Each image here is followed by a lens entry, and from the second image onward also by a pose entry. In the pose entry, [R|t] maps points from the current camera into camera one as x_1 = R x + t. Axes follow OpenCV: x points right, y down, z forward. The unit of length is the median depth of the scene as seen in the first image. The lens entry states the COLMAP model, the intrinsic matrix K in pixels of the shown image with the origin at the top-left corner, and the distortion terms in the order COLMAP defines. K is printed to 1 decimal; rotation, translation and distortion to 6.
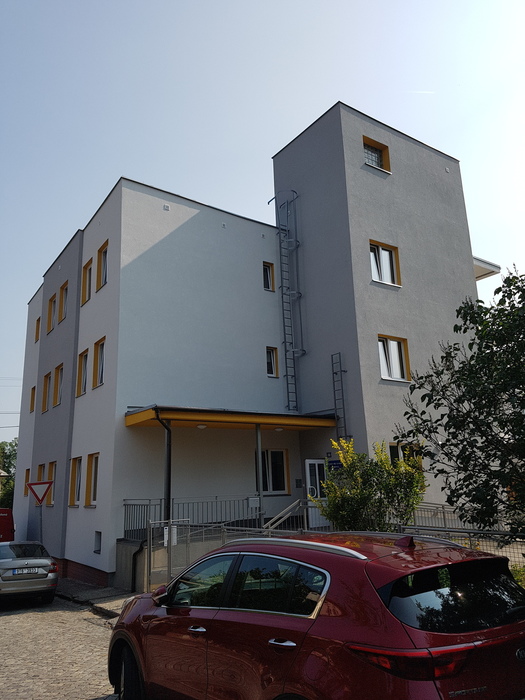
lens RADIAL K [[526.5, 0, 262.5], [0, 526.5, 350.0], [0, 0, 1]] dist [0.174303, -0.216287]
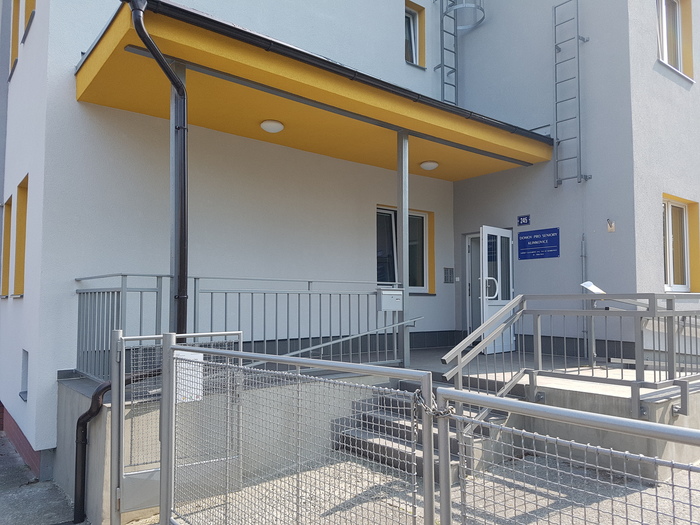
lens RADIAL K [[526.5, 0, 350.5], [0, 526.5, 276.0], [0, 0, 1]] dist [0.174303, -0.216287]
pose [[0.998173, 0.035567, 0.048849, -0.073573], [-0.044589, 0.979145, 0.198208, 0.184995], [-0.040781, -0.200024, 0.978942, 0.590952]]
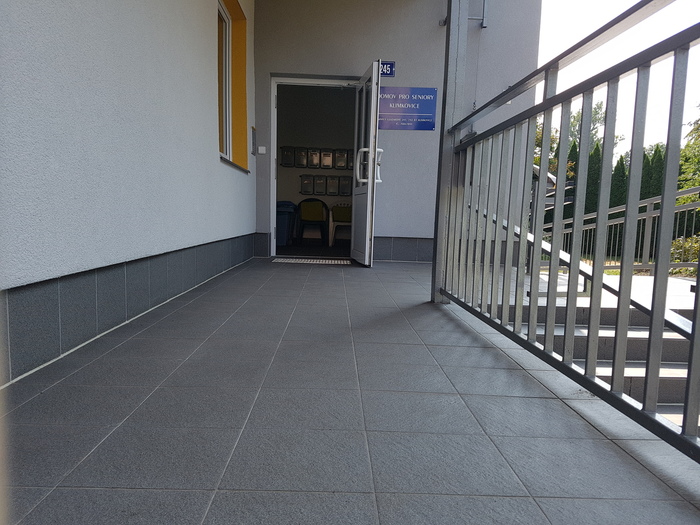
lens RADIAL K [[526.5, 0, 350.5], [0, 526.5, 276.0], [0, 0, 1]] dist [0.174303, -0.216287]
pose [[0.551945, -0.072853, 0.830692, -0.219540], [-0.254180, 0.934071, 0.250807, 0.284784], [-0.794197, -0.349577, 0.497038, 0.939398]]
